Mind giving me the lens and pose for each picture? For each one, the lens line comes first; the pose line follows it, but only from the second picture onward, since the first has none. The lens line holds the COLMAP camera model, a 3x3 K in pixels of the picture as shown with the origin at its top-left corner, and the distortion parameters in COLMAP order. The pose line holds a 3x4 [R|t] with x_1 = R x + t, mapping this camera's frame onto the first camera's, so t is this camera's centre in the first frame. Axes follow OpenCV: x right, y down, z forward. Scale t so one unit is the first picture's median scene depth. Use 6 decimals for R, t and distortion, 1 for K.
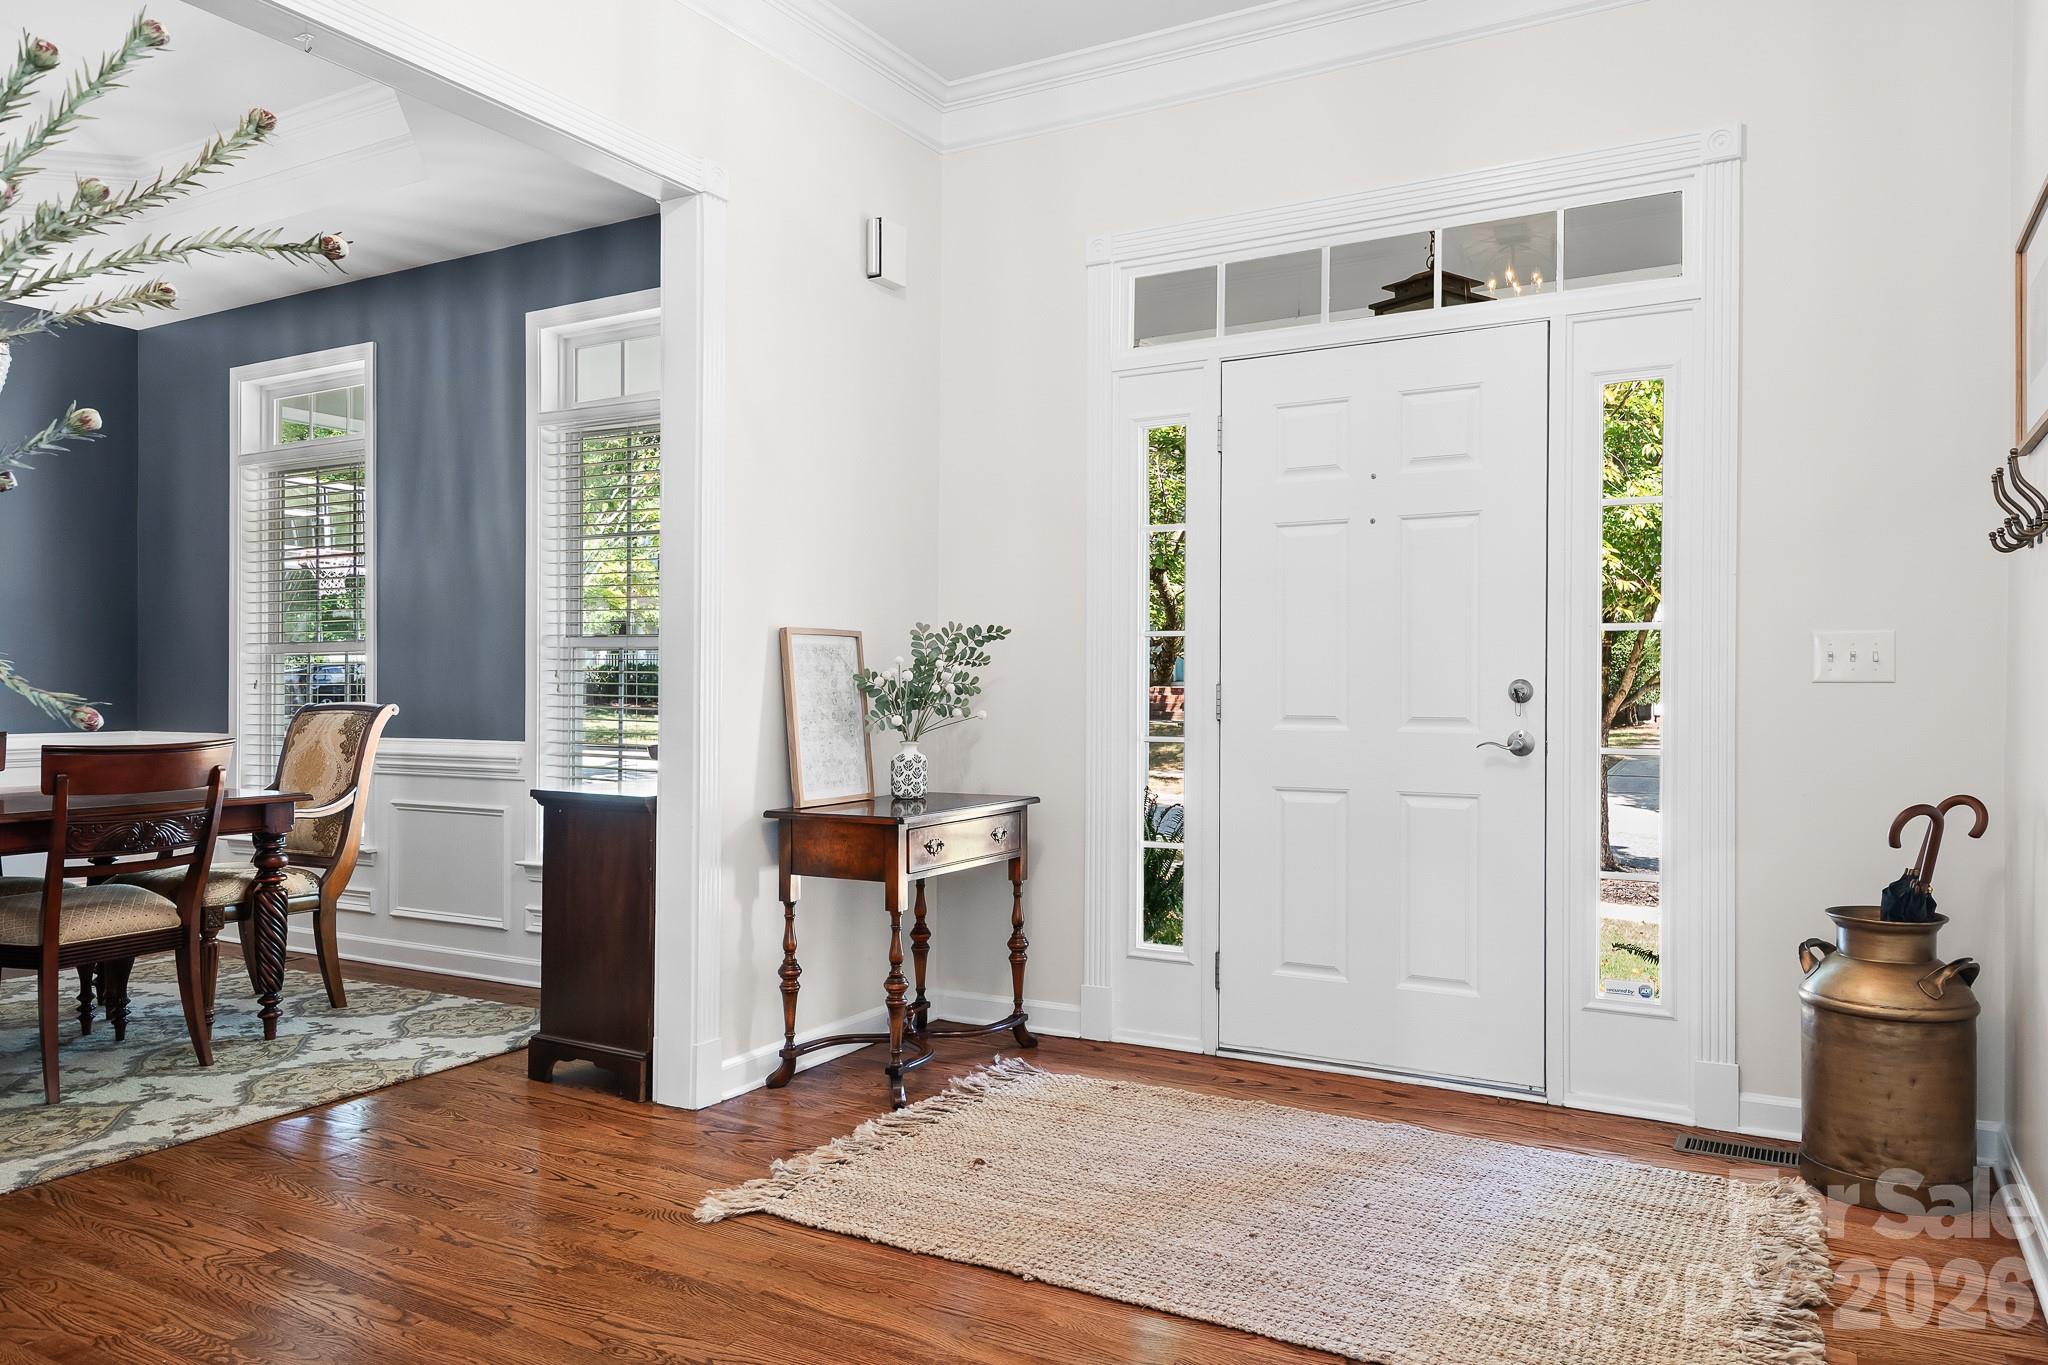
lens RADIAL K [[1389.1, 0, 1015.3], [0, 1389.1, 687.9], [0, 0, 1]] dist [0.006079, 0.001112]
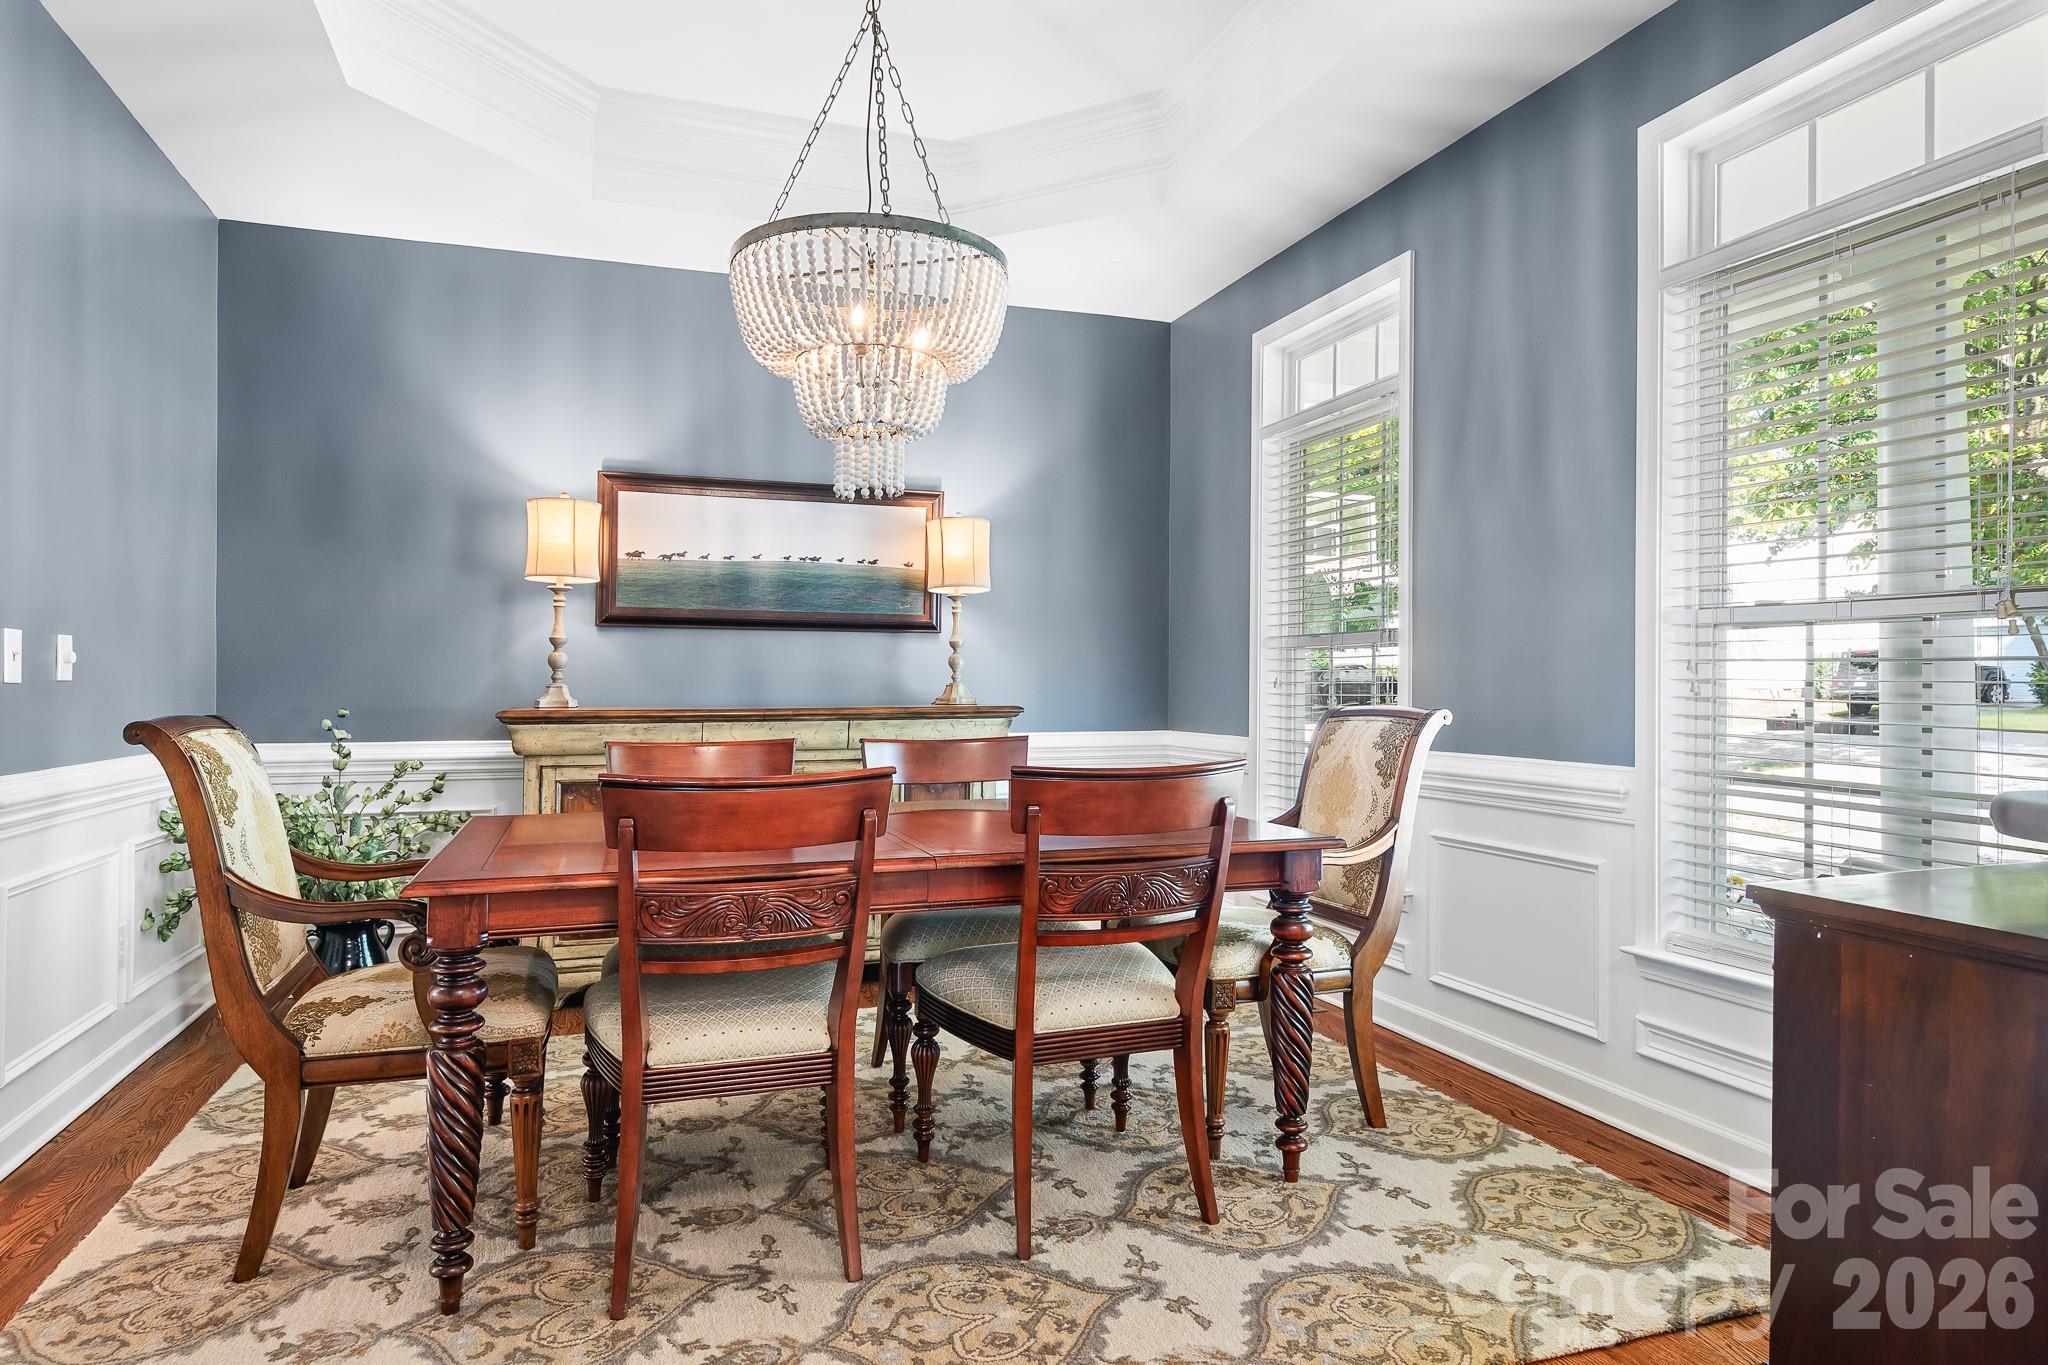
lens RADIAL K [[1194.8, 0, 1022.3], [0, 1194.8, 688.1], [0, 0, 1]] dist [0.017512, -0.000303]
pose [[0.756282, 0.002302, -0.654242, -0.222839], [-0.001625, 0.999997, 0.001640, -0.000441], [0.654244, -0.000177, 0.756284, 0.416612]]
